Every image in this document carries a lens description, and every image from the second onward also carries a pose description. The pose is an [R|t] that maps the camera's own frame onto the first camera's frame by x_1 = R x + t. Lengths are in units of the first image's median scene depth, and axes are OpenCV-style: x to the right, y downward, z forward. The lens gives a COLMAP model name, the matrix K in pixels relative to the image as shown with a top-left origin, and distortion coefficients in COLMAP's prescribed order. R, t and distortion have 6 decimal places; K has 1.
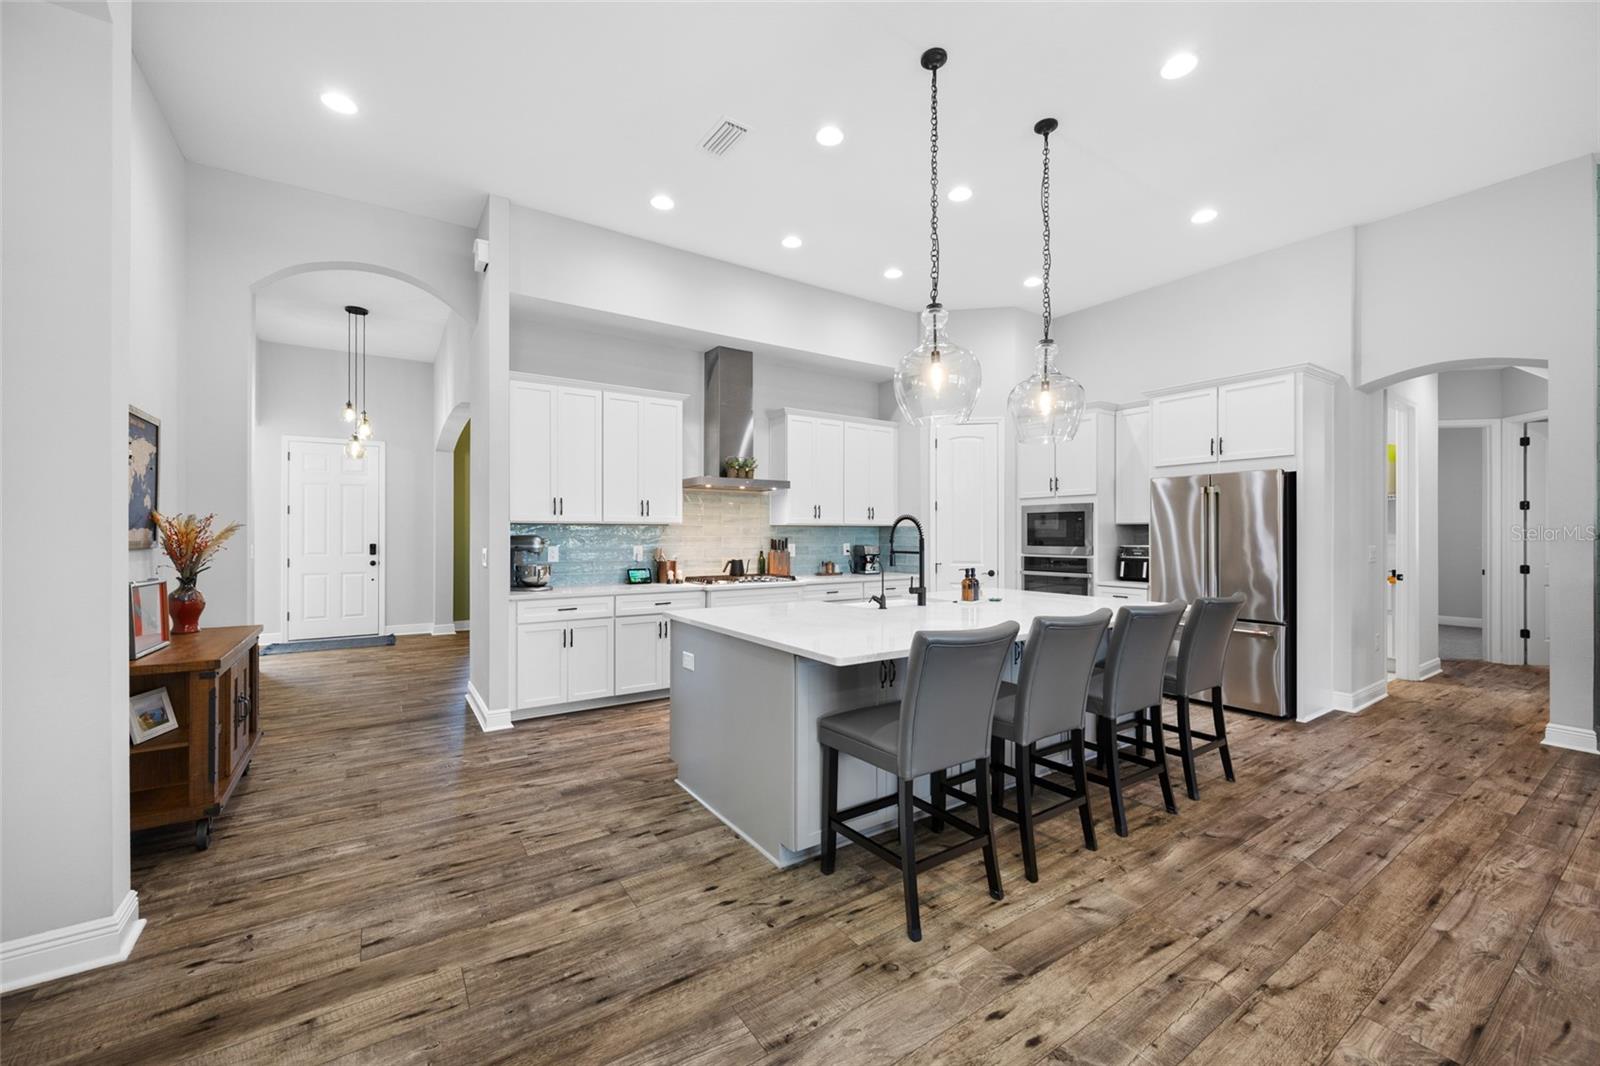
lens RADIAL K [[632.2, 0, 814.2], [0, 632.2, 532.6], [0, 0, 1]] dist [0.001942, 0.000200]
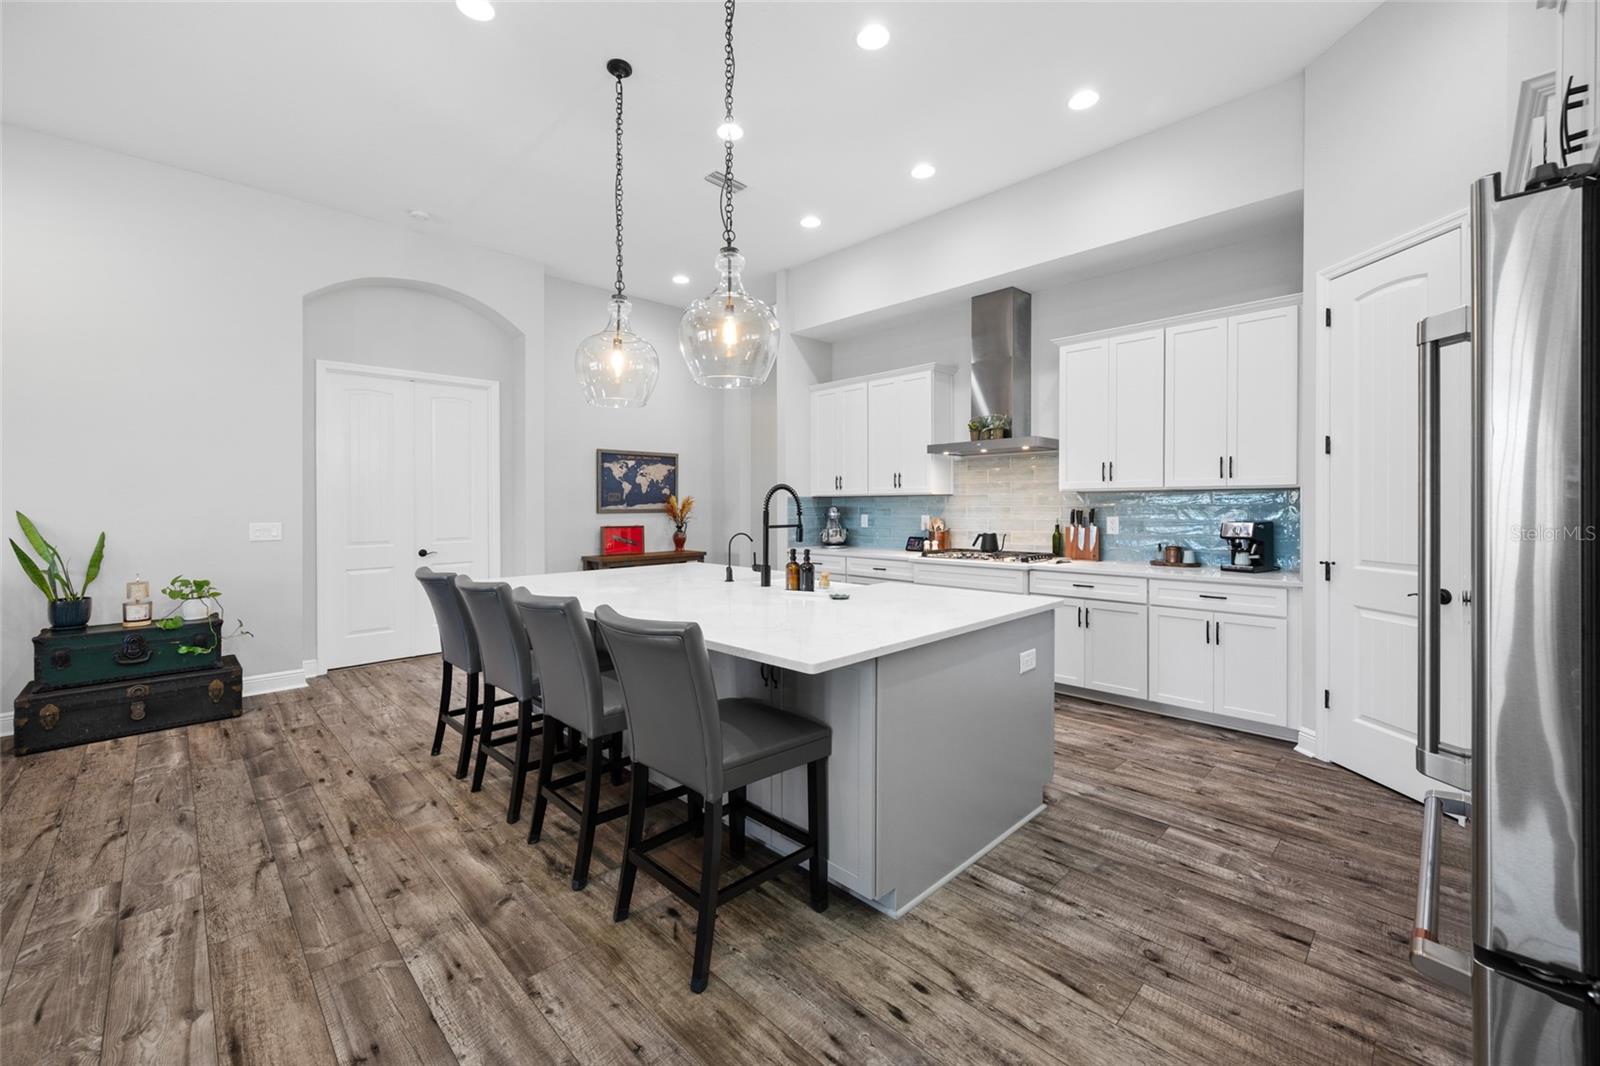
lens RADIAL K [[645.9, 0, 804.3], [0, 645.9, 507.7], [0, 0, 1]] dist [-0.000528, 0.000282]
pose [[0.173062, 0.001355, -0.984910, 0.891685], [0.008798, 0.999957, 0.002922, 0.003597], [0.984872, -0.009171, 0.173043, 0.751931]]
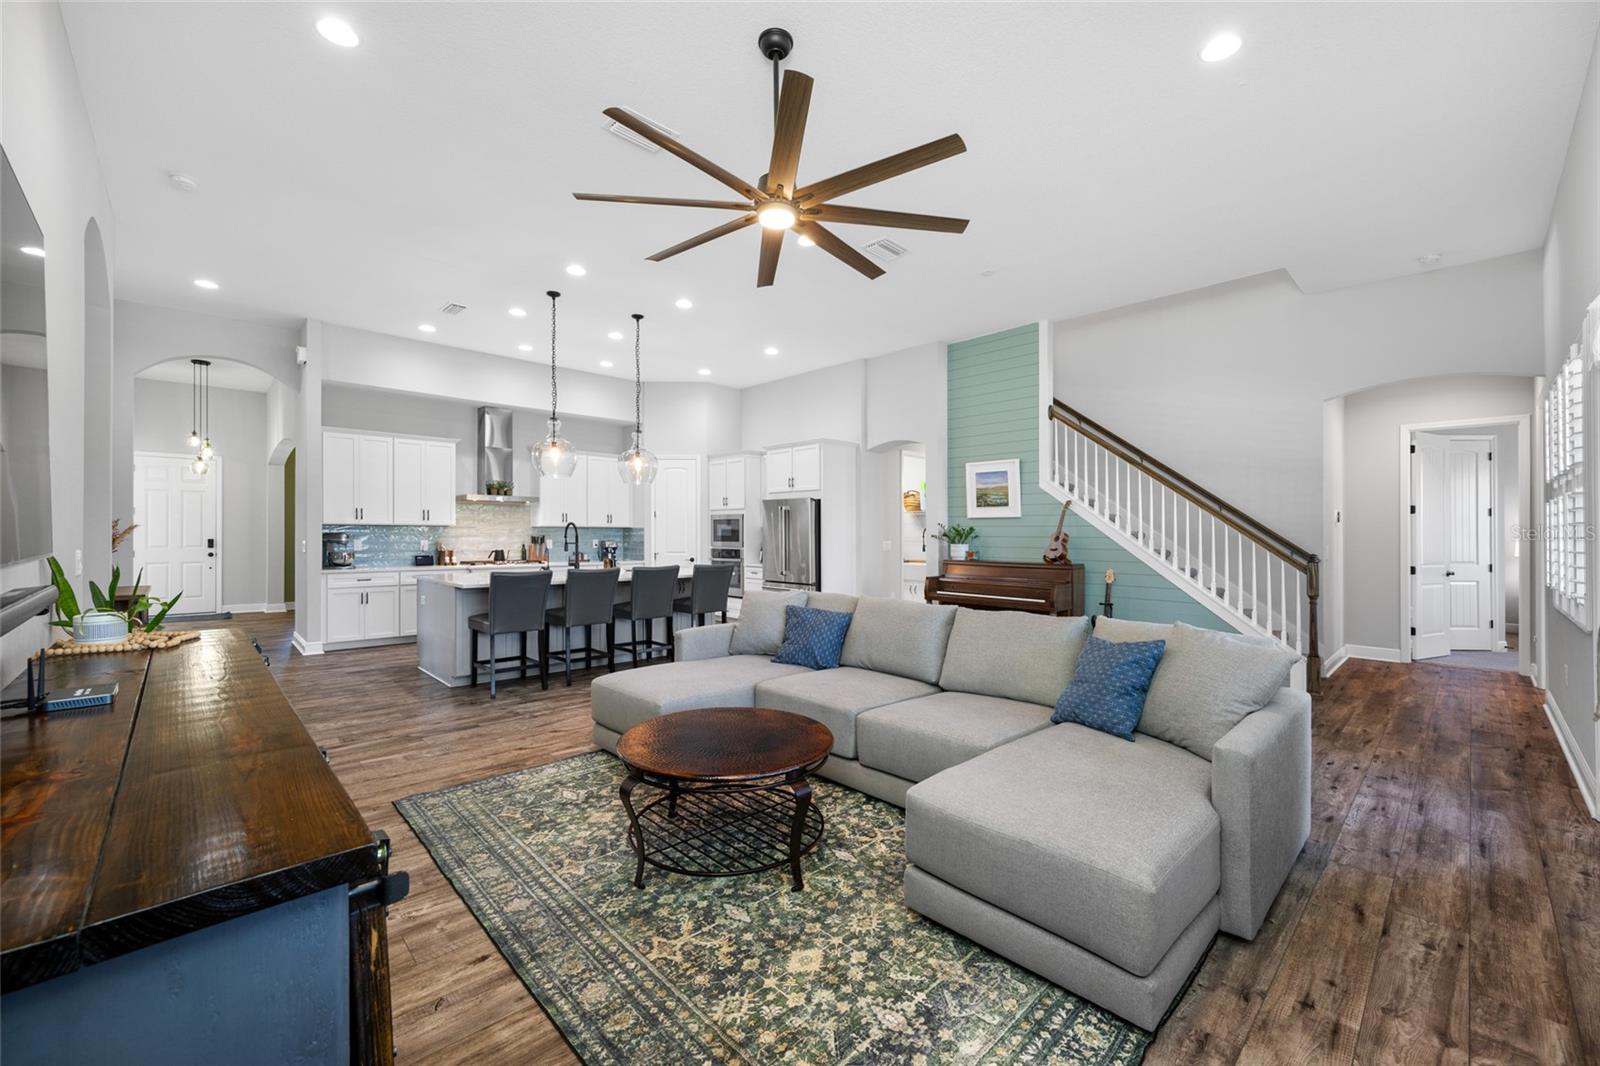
lens RADIAL K [[627.0, 0, 809.4], [0, 627.0, 535.8], [0, 0, 1]] dist [0.001294, 0.000697]
pose [[0.985025, 0.004545, 0.172354, 0.428050], [-0.005395, 0.999975, 0.004463, -0.000641], [-0.172329, -0.005326, 0.985025, -0.720914]]
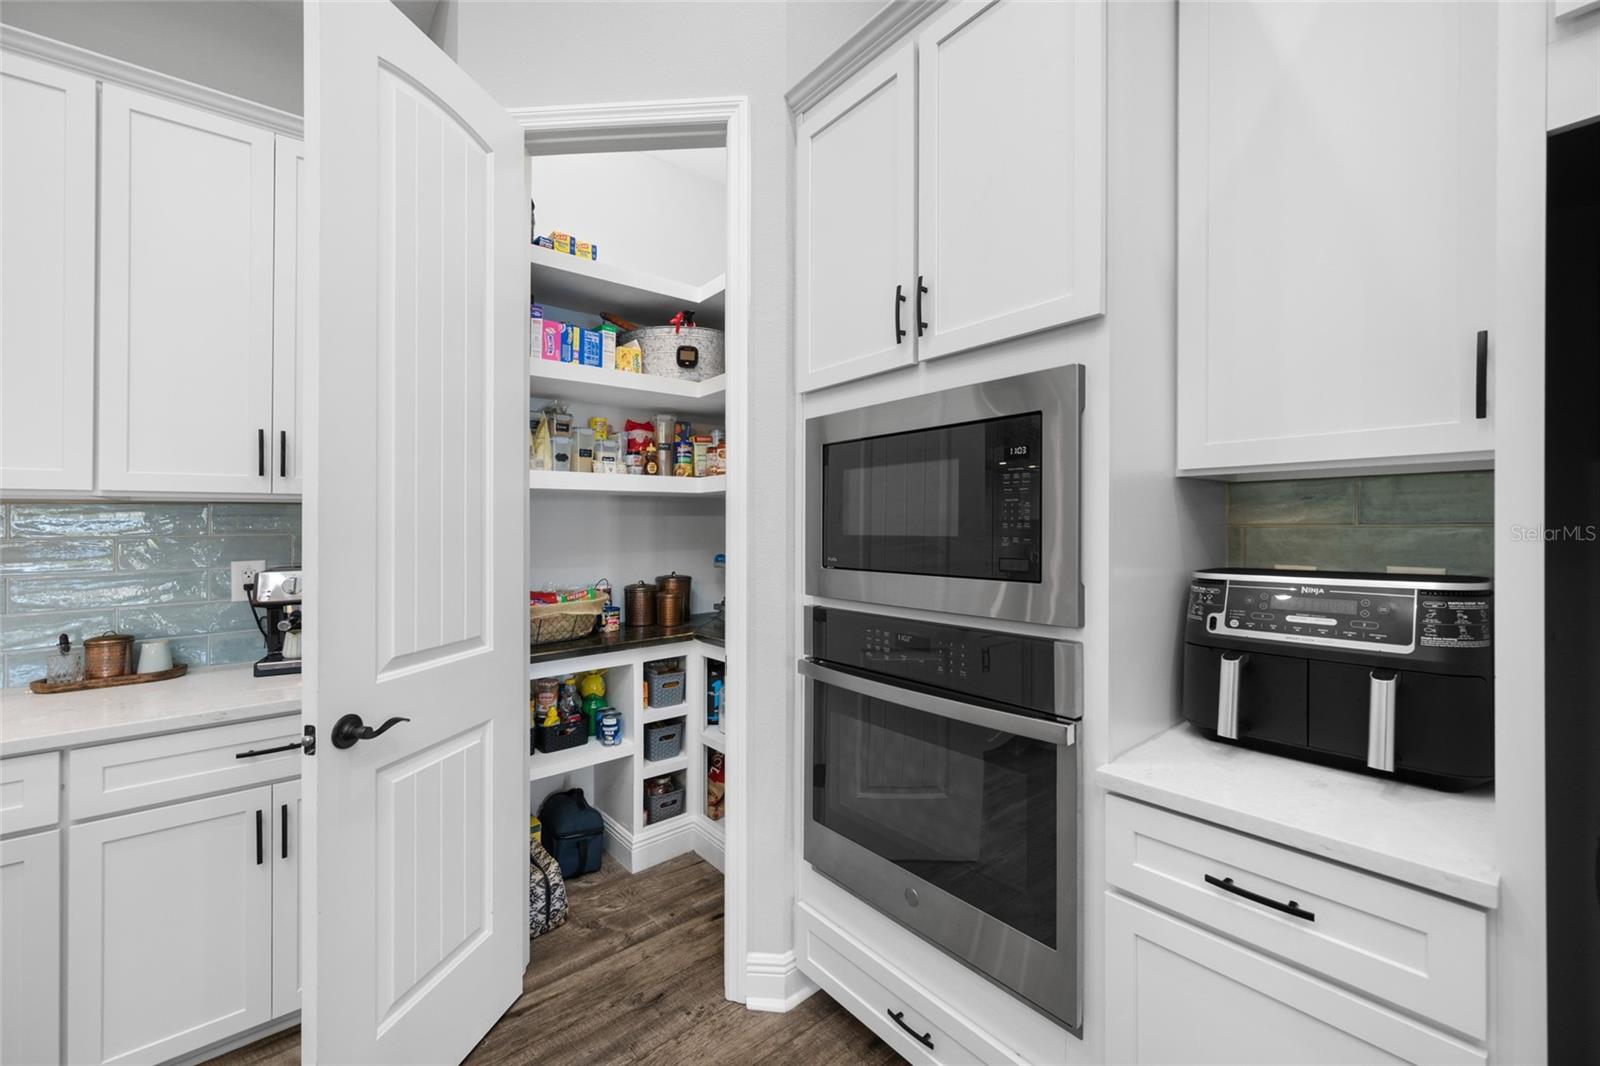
lens RADIAL K [[636.0, 0, 800.0], [0, 636.0, 533.0], [0, 0, 1]] dist [-0.000879, -0.000160]
pose [[0.996643, -0.004453, 0.081754, 0.429980], [0.004285, 0.999988, 0.002227, 0.006646], [-0.081763, -0.001869, 0.996650, 1.037285]]
